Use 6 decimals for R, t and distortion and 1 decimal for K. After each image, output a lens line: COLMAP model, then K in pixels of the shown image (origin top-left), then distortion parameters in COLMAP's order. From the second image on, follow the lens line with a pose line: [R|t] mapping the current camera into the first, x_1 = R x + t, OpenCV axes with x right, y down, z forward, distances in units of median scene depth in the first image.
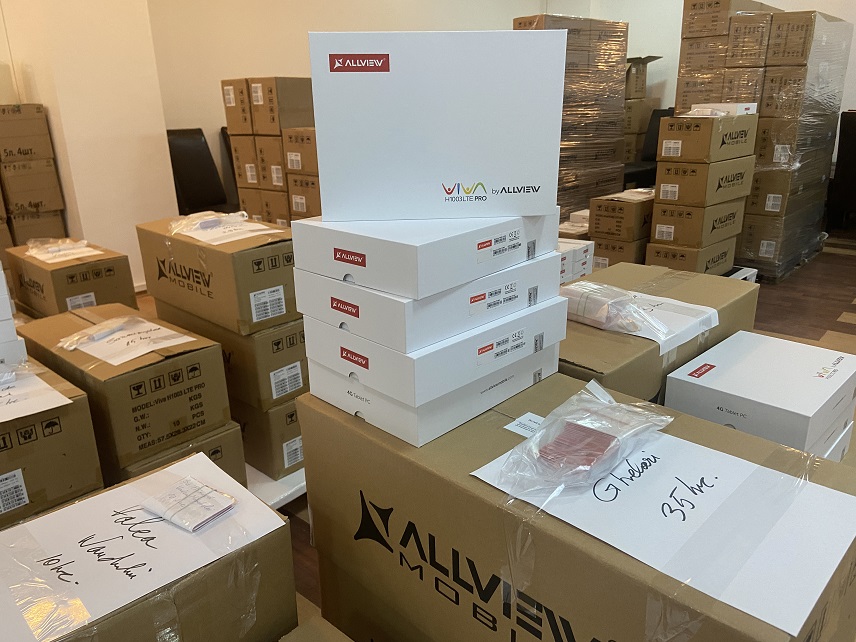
lens RADIAL K [[649.4, 0, 432.5], [0, 649.4, 317.5], [0, 0, 1]] dist [0.084554, -0.104830]
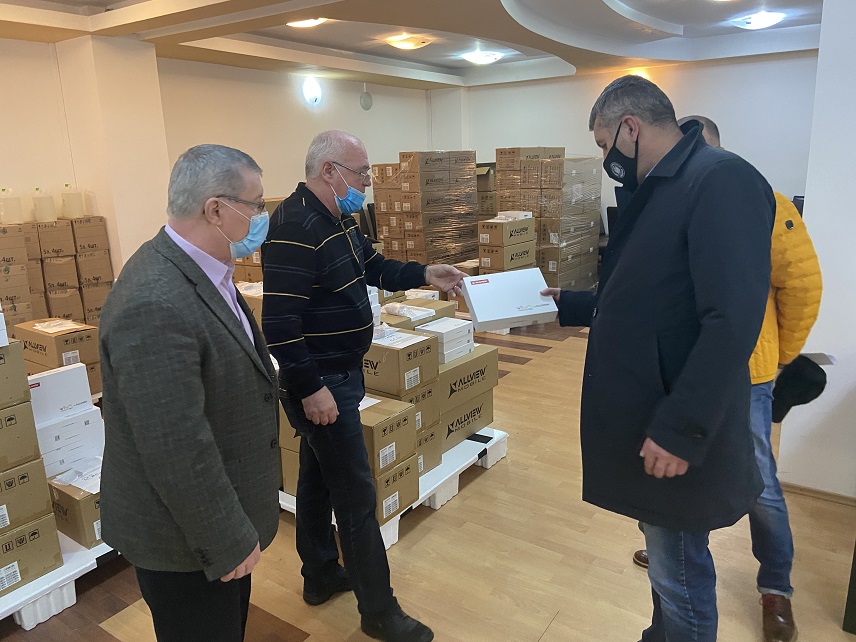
lens RADIAL K [[649.4, 0, 440.0], [0, 649.4, 314.4], [0, 0, 1]] dist [0.084554, -0.104830]
pose [[0.991652, -0.032251, 0.124842, 0.018010], [0.042908, 0.995572, -0.083640, 0.091007], [-0.121592, 0.088298, 0.988645, -0.716038]]
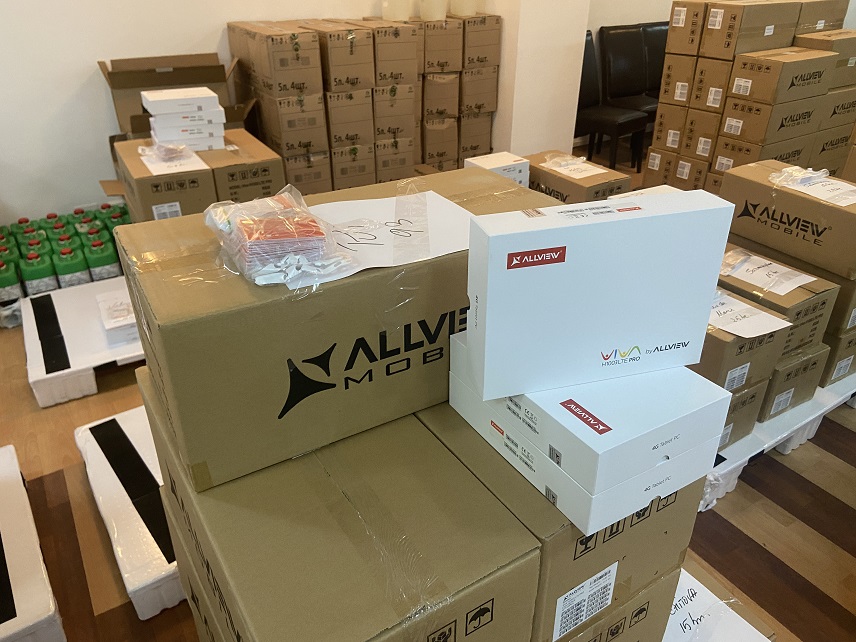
lens RADIAL K [[649.4, 0, 422.7], [0, 649.4, 316.2], [0, 0, 1]] dist [0.084554, -0.104830]
pose [[0.957045, 0.159174, -0.242339, -0.382908], [-0.108747, 0.971875, 0.208887, -0.041180], [0.268772, -0.173561, 0.947438, -0.230800]]
